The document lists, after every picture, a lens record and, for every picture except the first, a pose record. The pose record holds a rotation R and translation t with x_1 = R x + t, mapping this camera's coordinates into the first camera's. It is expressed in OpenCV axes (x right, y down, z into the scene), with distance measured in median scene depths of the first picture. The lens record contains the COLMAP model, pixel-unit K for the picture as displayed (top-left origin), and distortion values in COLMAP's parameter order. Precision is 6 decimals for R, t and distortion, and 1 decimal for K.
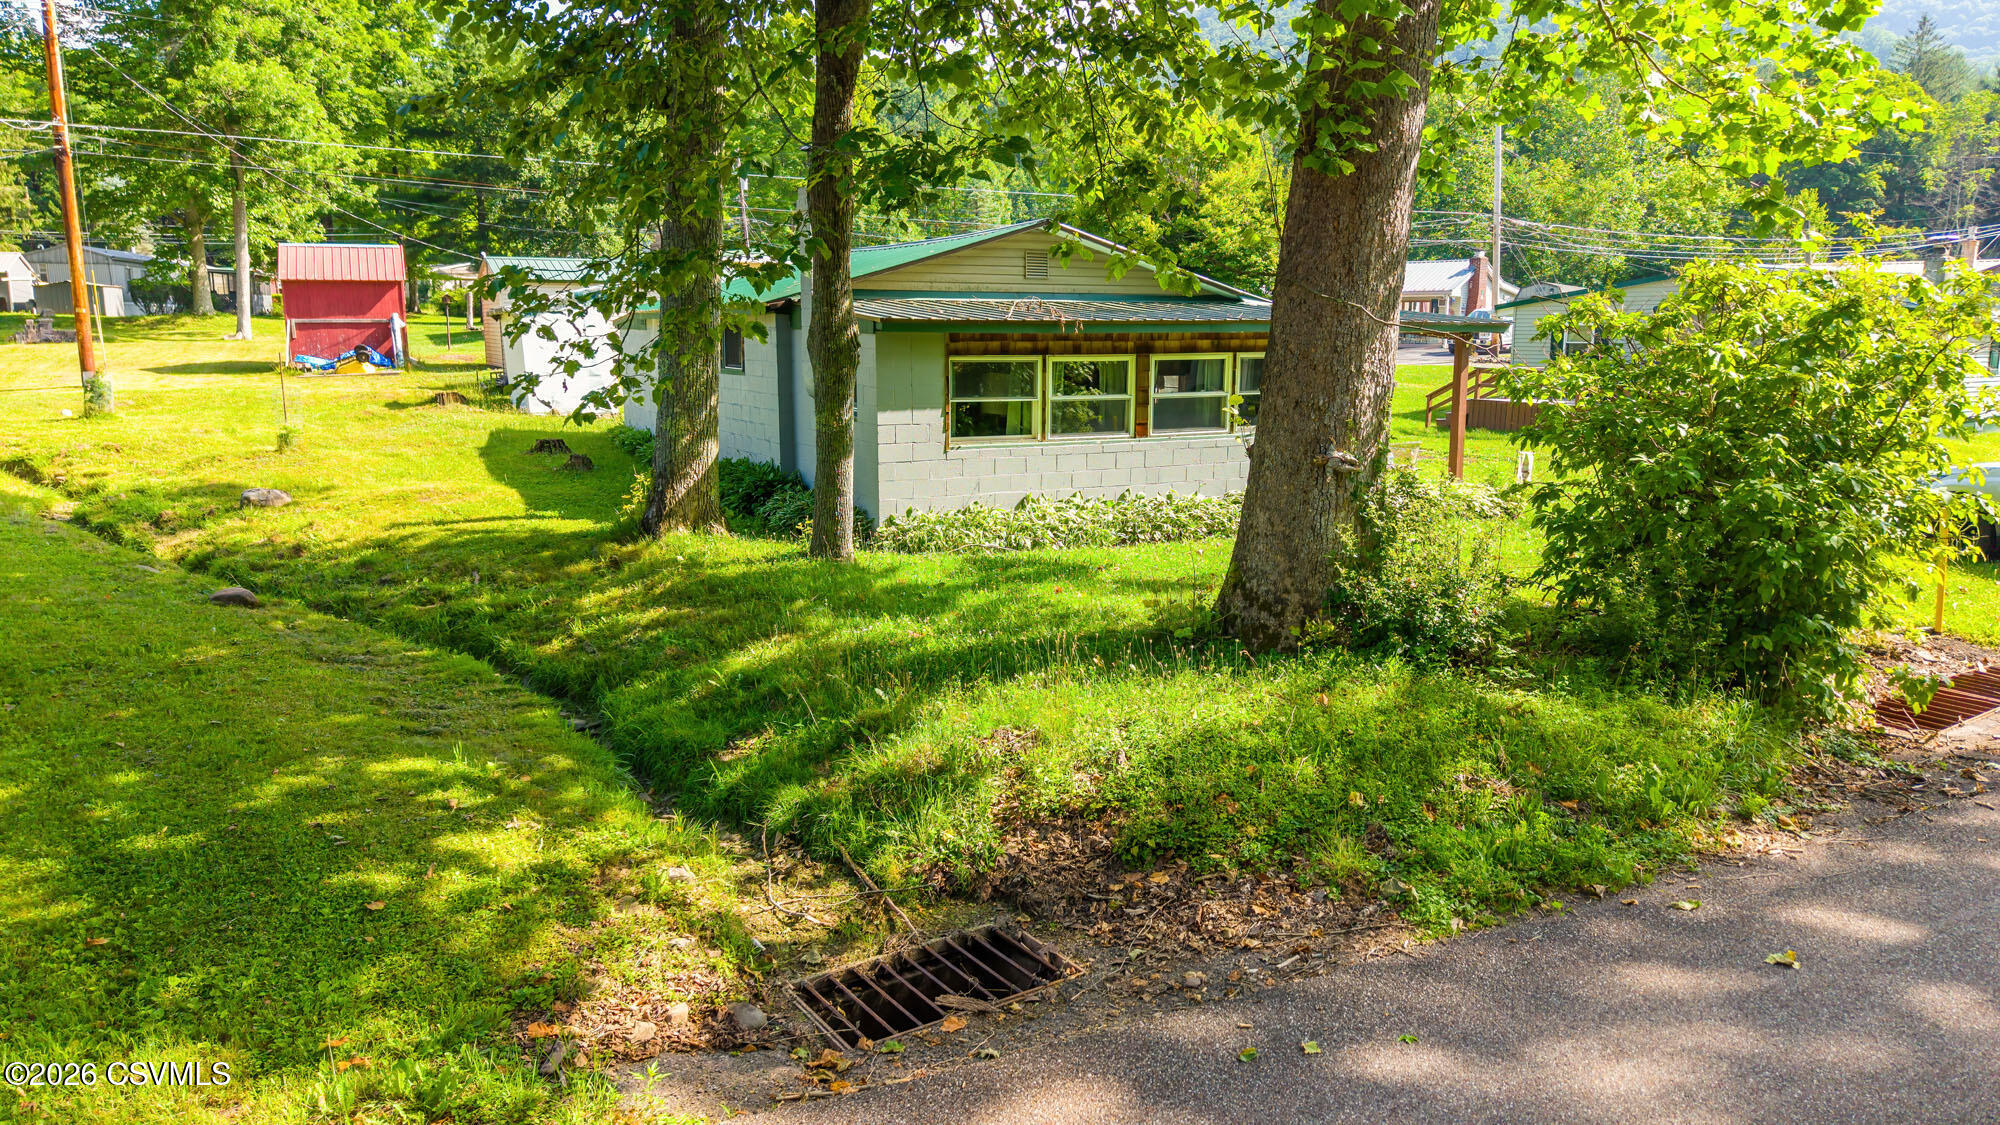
lens RADIAL K [[1361.5, 0, 1000.0], [0, 1361.5, 562.5], [0, 0, 1]] dist [0.047546, -0.062562]
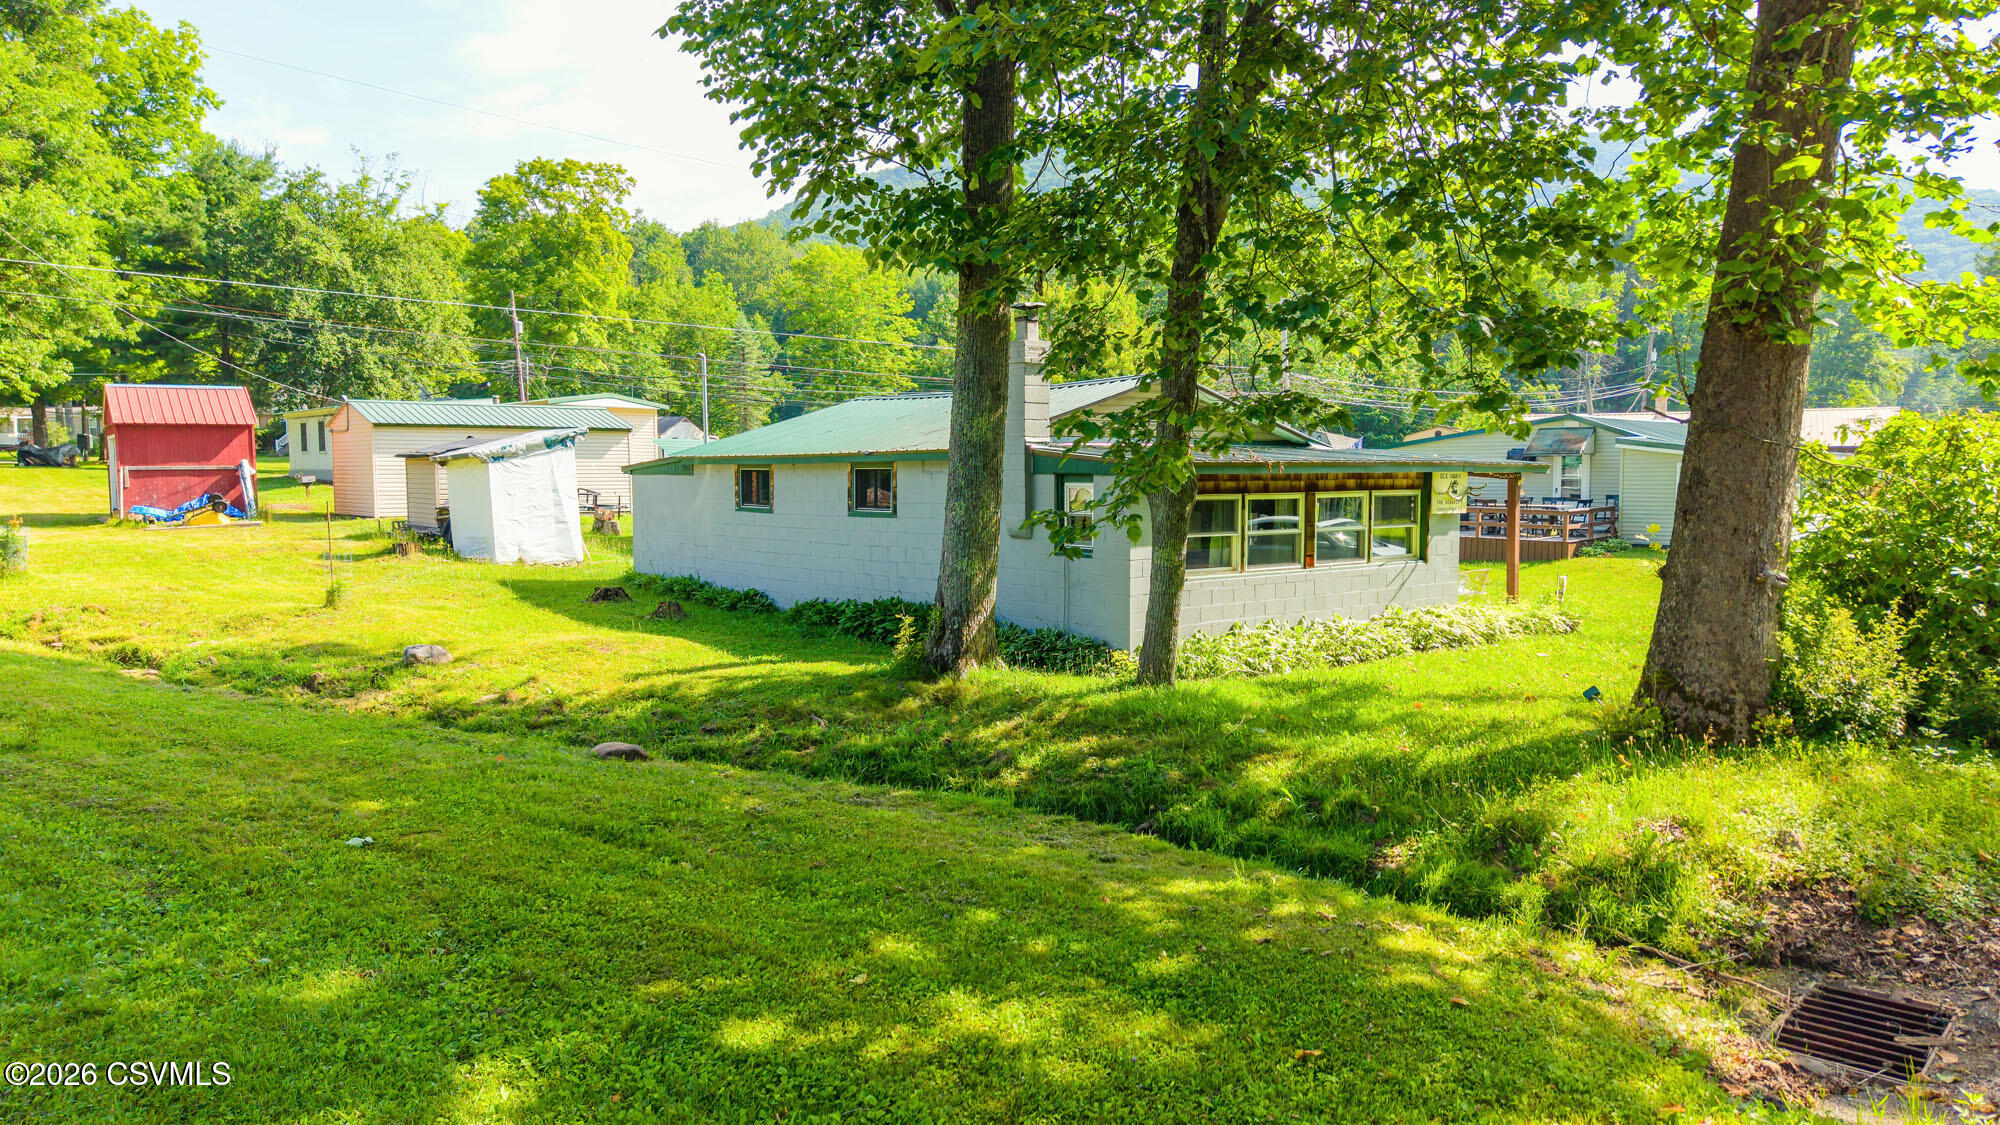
lens RADIAL K [[1361.5, 0, 1000.0], [0, 1361.5, 562.5], [0, 0, 1]] dist [0.047546, -0.062562]
pose [[0.973068, -0.019635, 0.229679, -0.401568], [0.043406, 0.994150, -0.098905, 0.000246], [-0.226393, 0.106211, 0.968228, 0.004422]]
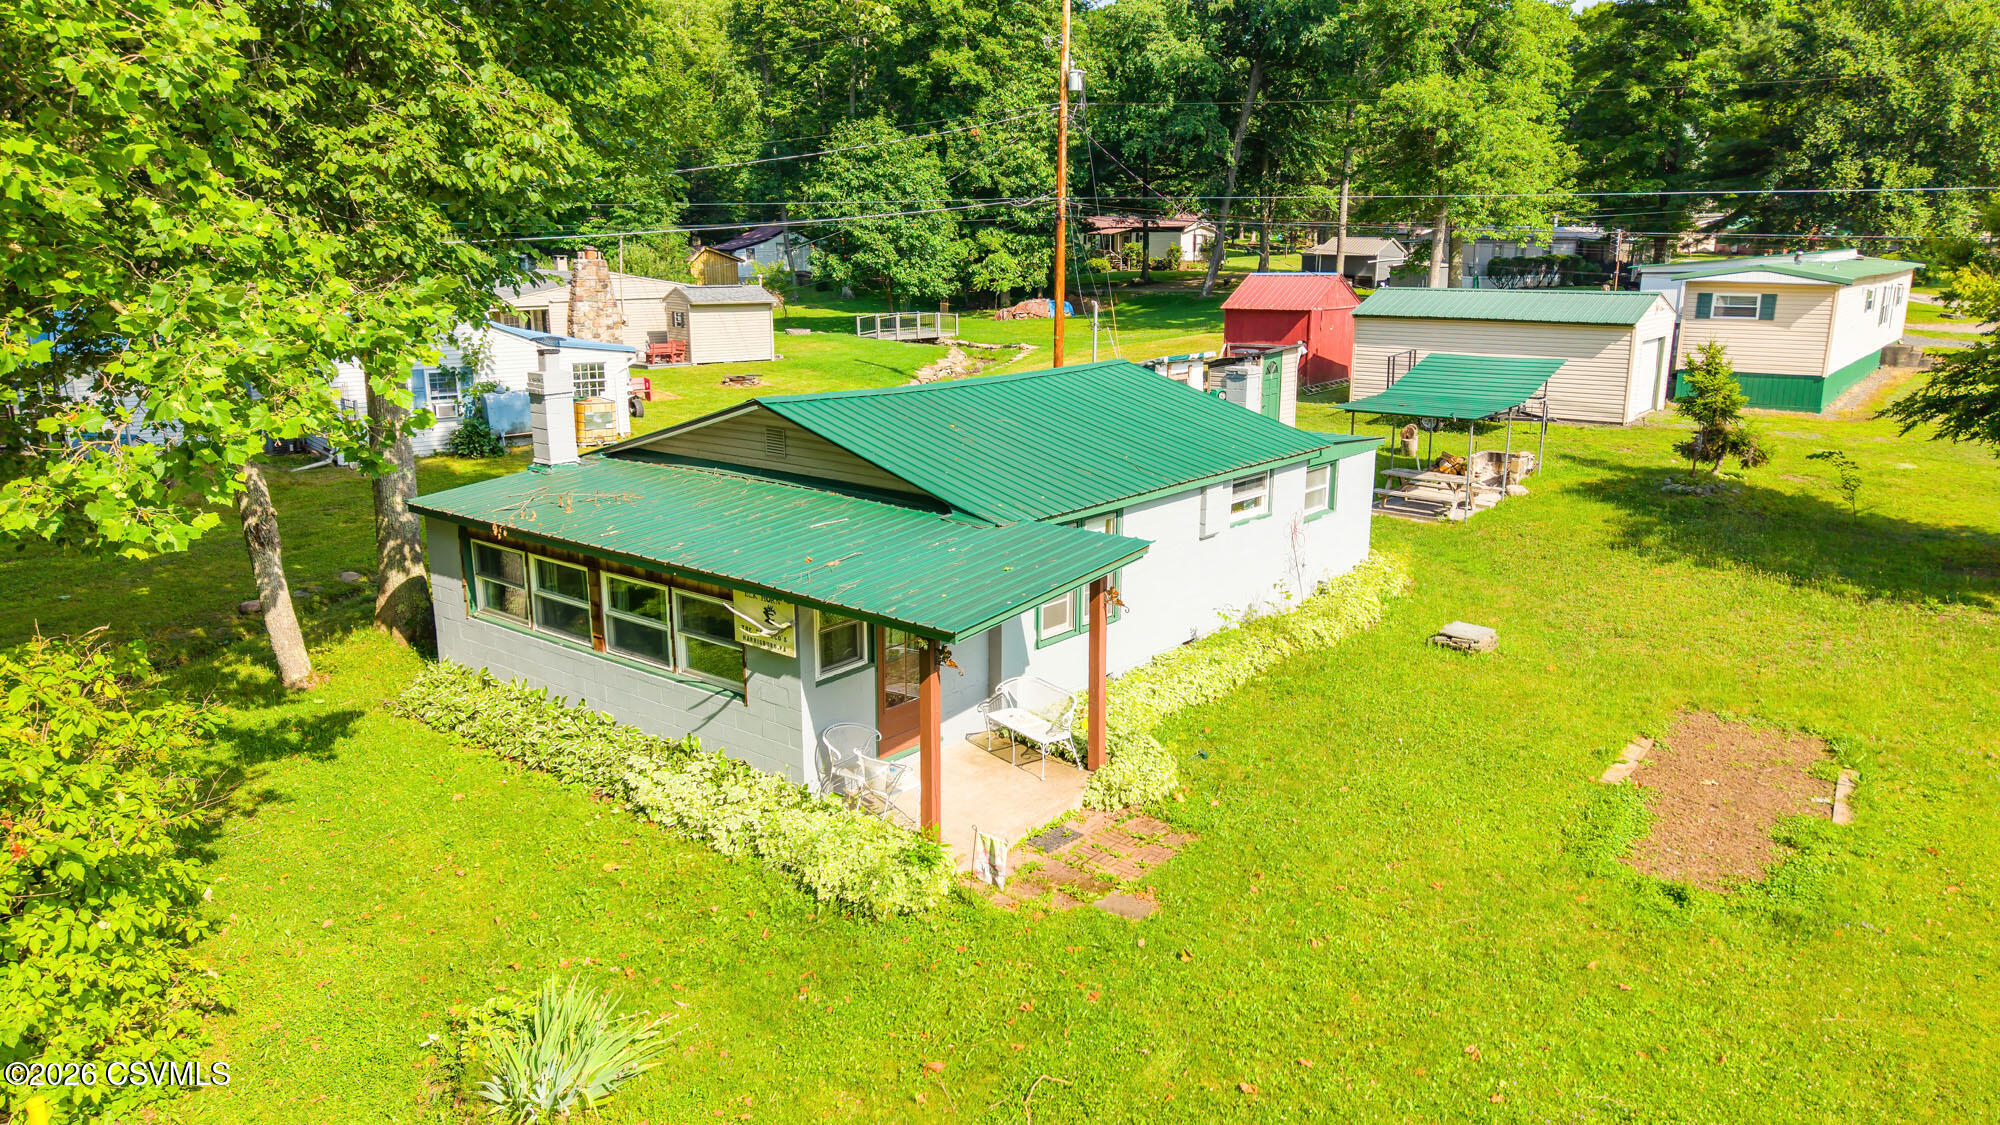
lens RADIAL K [[1361.5, 0, 1000.0], [0, 1361.5, 562.5], [0, 0, 1]] dist [0.047546, -0.062562]
pose [[0.409485, 0.209556, -0.887924, 1.092777], [-0.157808, 0.974861, 0.157297, -0.360909], [0.898565, 0.075711, 0.432260, 0.871573]]
